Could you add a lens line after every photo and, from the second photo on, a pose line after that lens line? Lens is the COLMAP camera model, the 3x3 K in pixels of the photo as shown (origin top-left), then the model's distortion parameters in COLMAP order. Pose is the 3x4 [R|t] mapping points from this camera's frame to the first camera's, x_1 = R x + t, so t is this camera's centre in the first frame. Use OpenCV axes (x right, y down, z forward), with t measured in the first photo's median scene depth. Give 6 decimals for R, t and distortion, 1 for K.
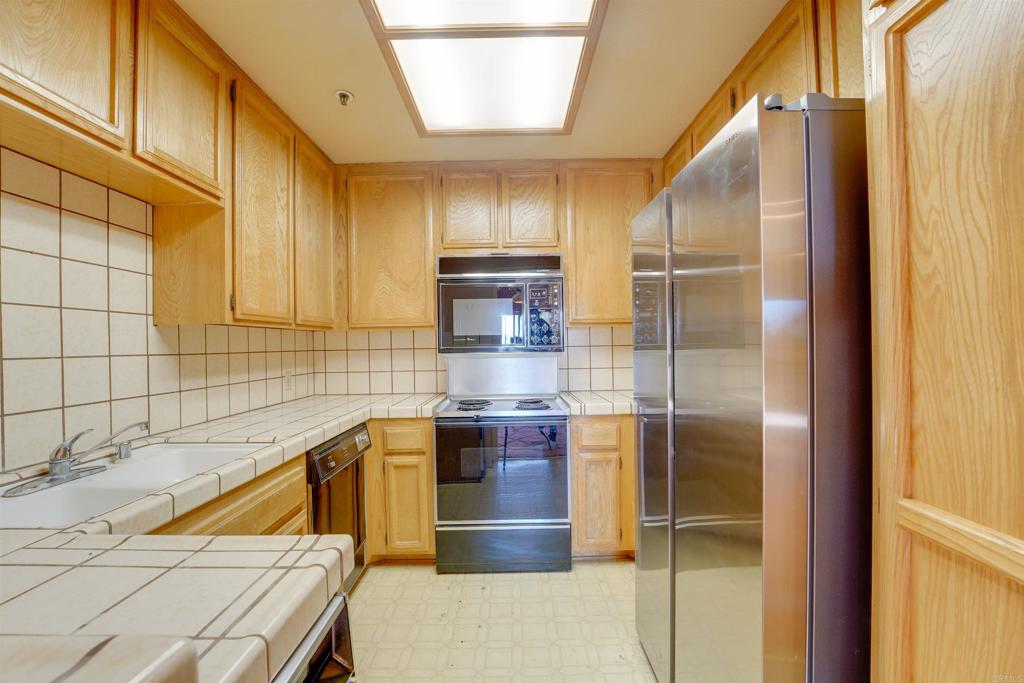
lens RADIAL K [[409.7, 0, 512.0], [0, 409.7, 343.7], [0, 0, 1]] dist [-0.000149, 0.000086]
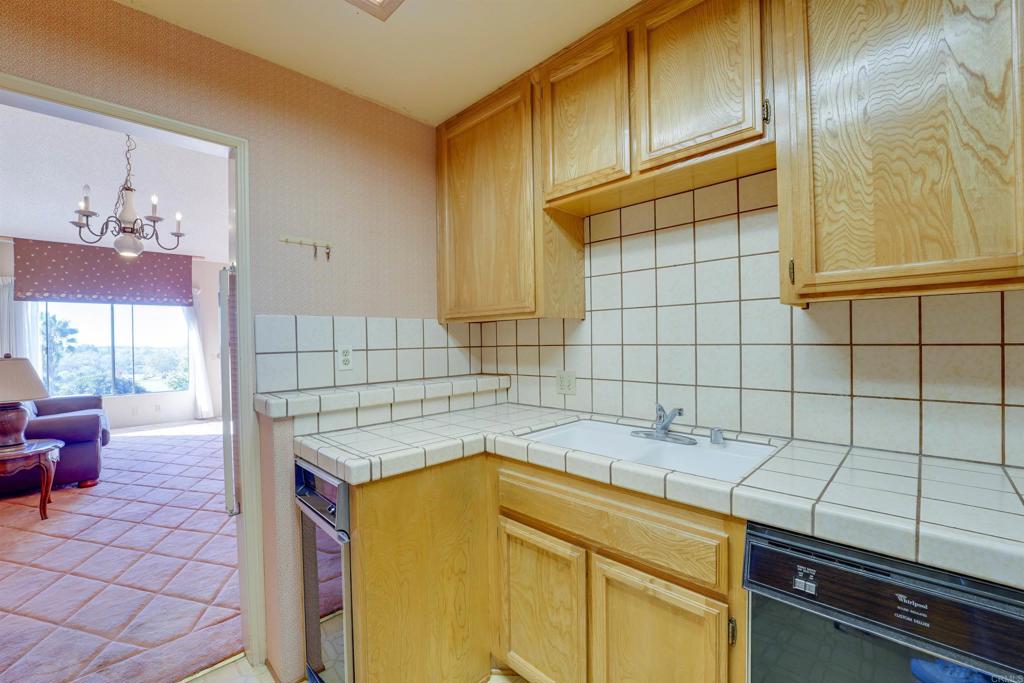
lens RADIAL K [[420.4, 0, 513.9], [0, 420.4, 342.2], [0, 0, 1]] dist [-0.001119, -0.000018]
pose [[-0.692343, 0.024013, -0.721169, 0.169805], [0.027262, 0.999603, 0.007113, 0.001271], [0.721054, -0.014736, -0.692723, 1.389121]]
